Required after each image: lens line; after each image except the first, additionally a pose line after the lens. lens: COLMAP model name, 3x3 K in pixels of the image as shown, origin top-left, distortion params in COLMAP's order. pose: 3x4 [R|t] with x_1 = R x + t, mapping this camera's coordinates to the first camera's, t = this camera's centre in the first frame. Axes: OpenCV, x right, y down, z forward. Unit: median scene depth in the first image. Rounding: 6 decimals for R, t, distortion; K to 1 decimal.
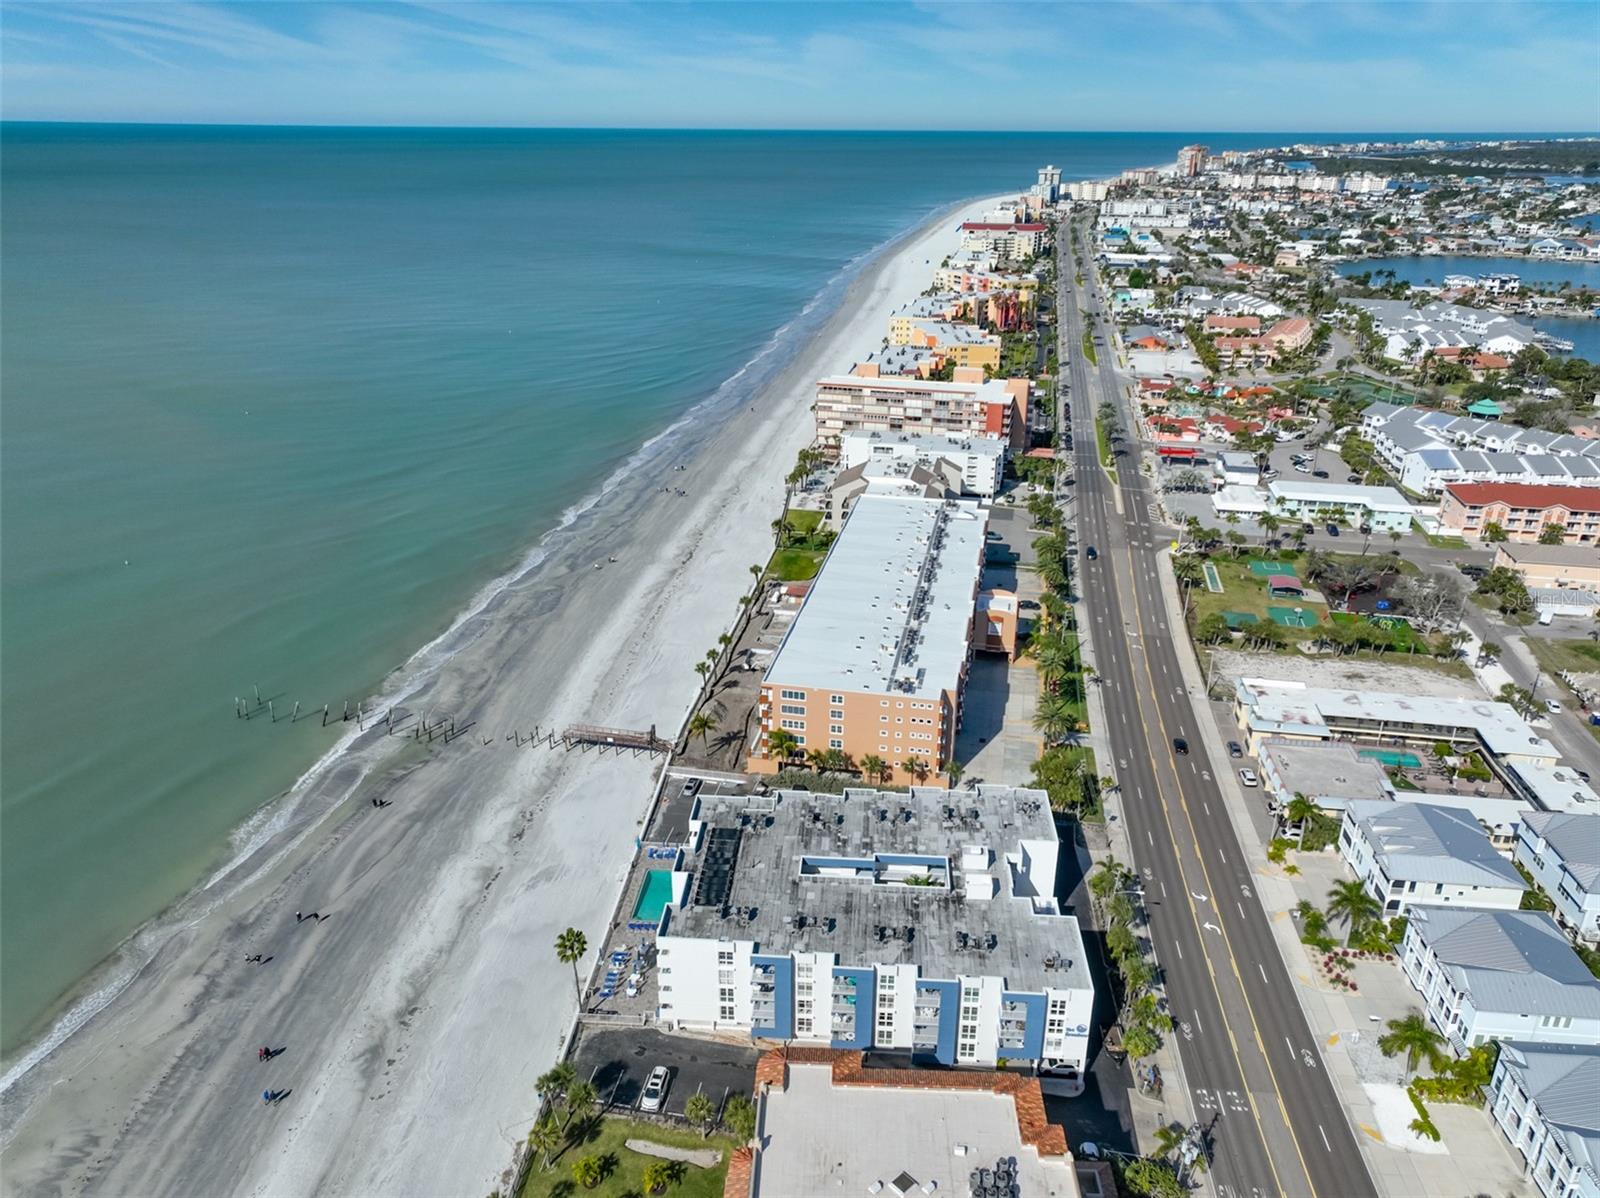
lens RADIAL K [[1119.3, 0, 806.2], [0, 1119.3, 593.6], [0, 0, 1]] dist [0.002392, 0.013652]
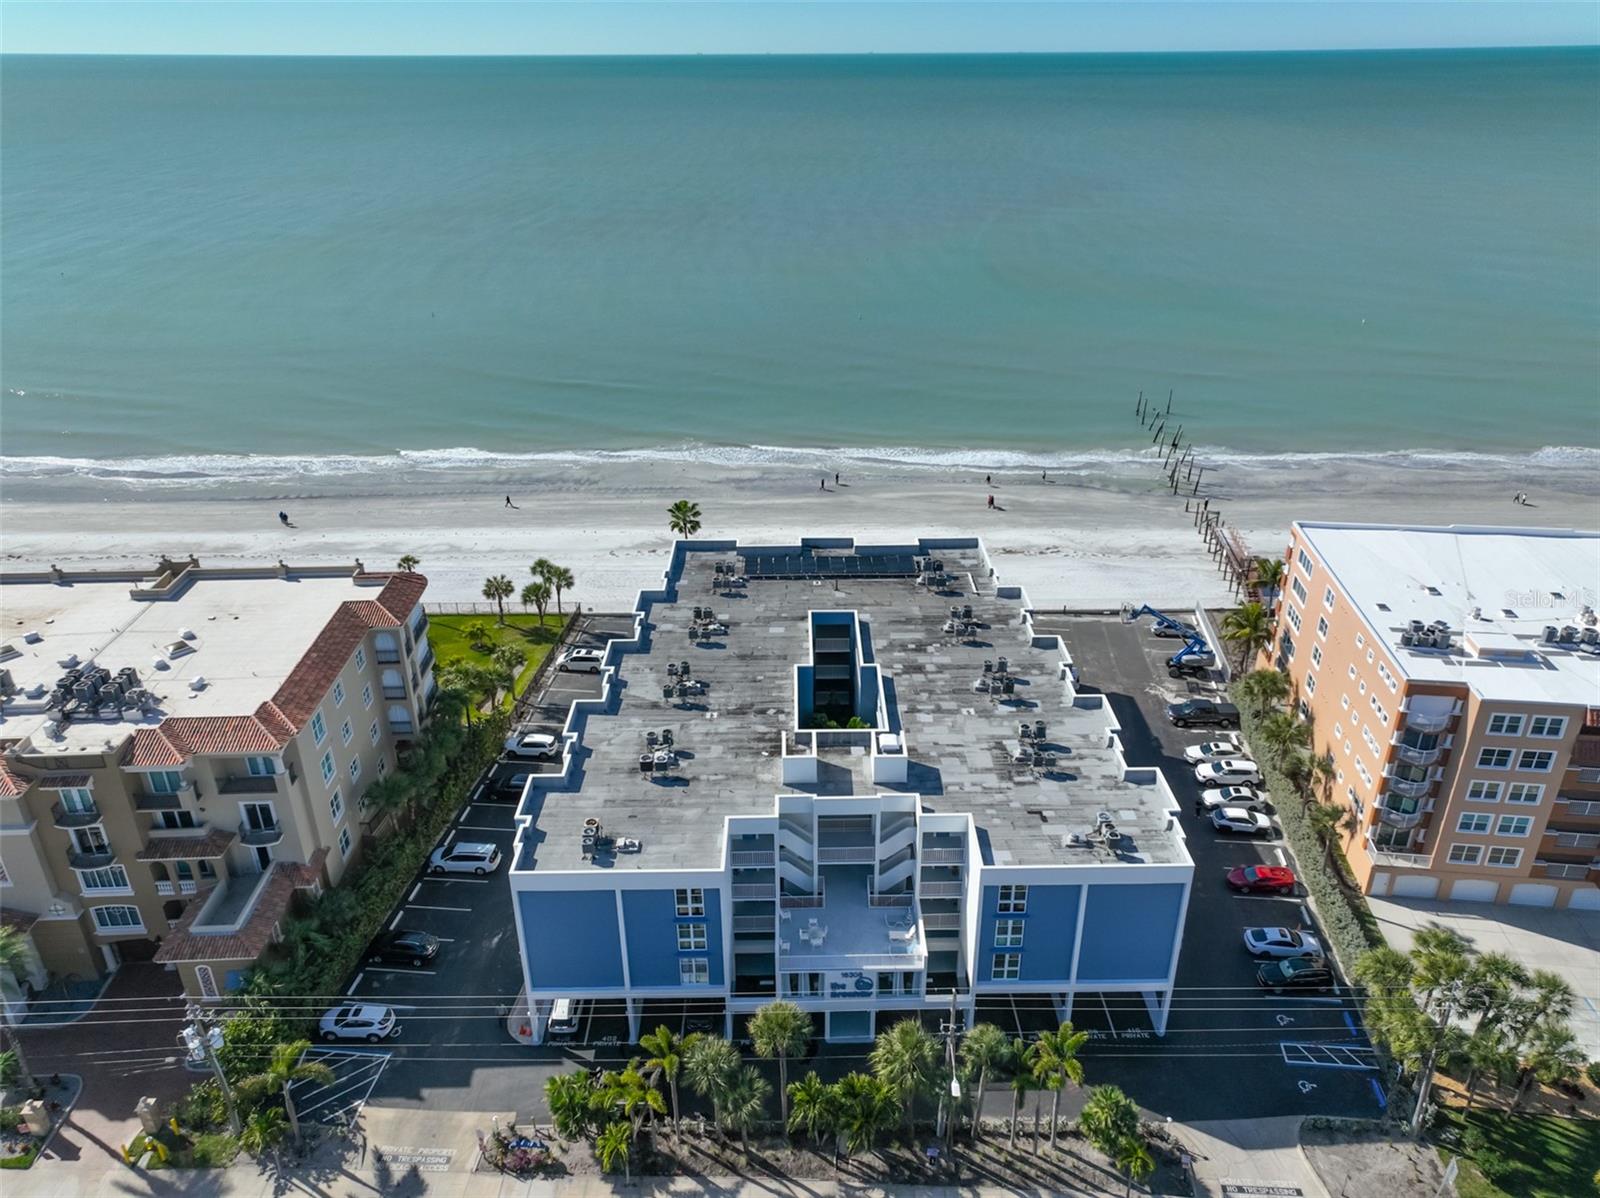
lens RADIAL K [[1119.3, 0, 806.2], [0, 1119.3, 593.6], [0, 0, 1]] dist [0.002392, 0.013652]
pose [[0.080777, 0.429016, -0.899678, 0.314673], [-0.379614, 0.847841, 0.370214, -0.004335], [0.921612, 0.311626, 0.231346, 0.439682]]
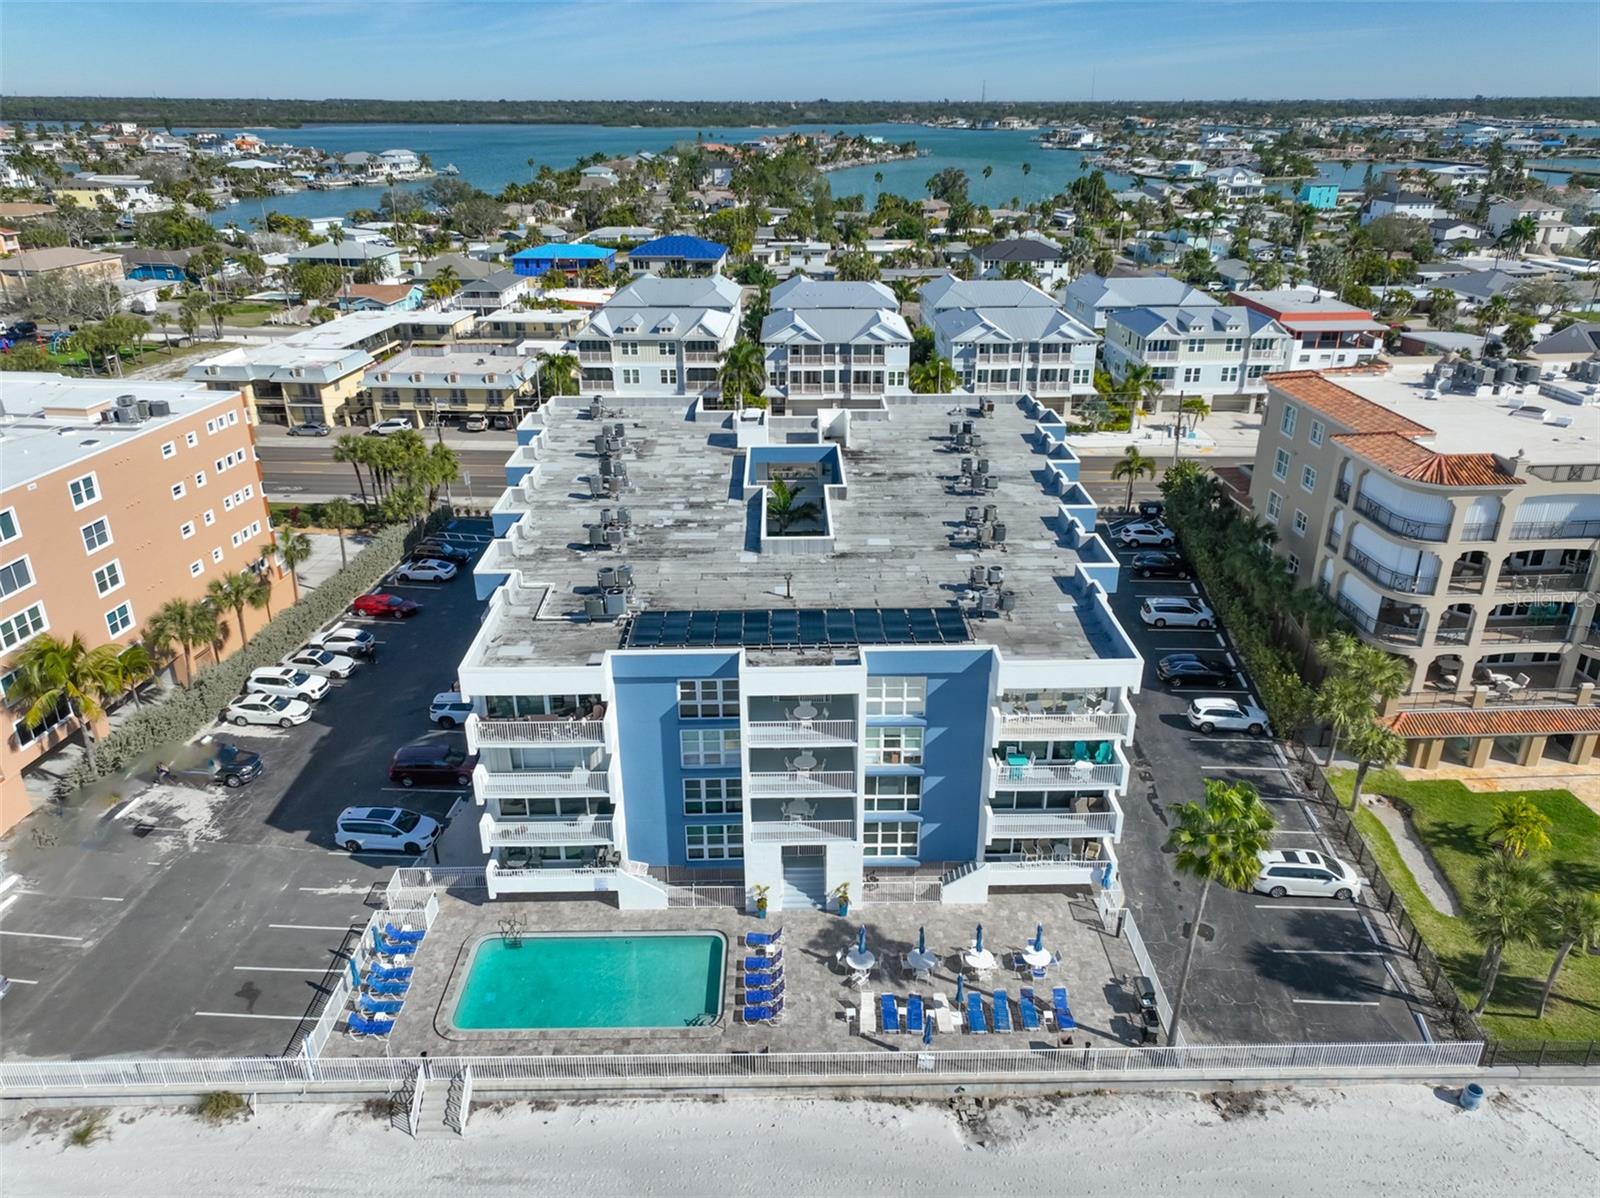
lens RADIAL K [[1119.3, 0, 806.2], [0, 1119.3, 593.6], [0, 0, 1]] dist [0.002392, 0.013652]
pose [[-0.090299, -0.405124, 0.909791, -0.222593], [0.383345, 0.828998, 0.407196, 0.043342], [-0.919180, 0.385534, 0.080444, 0.515478]]
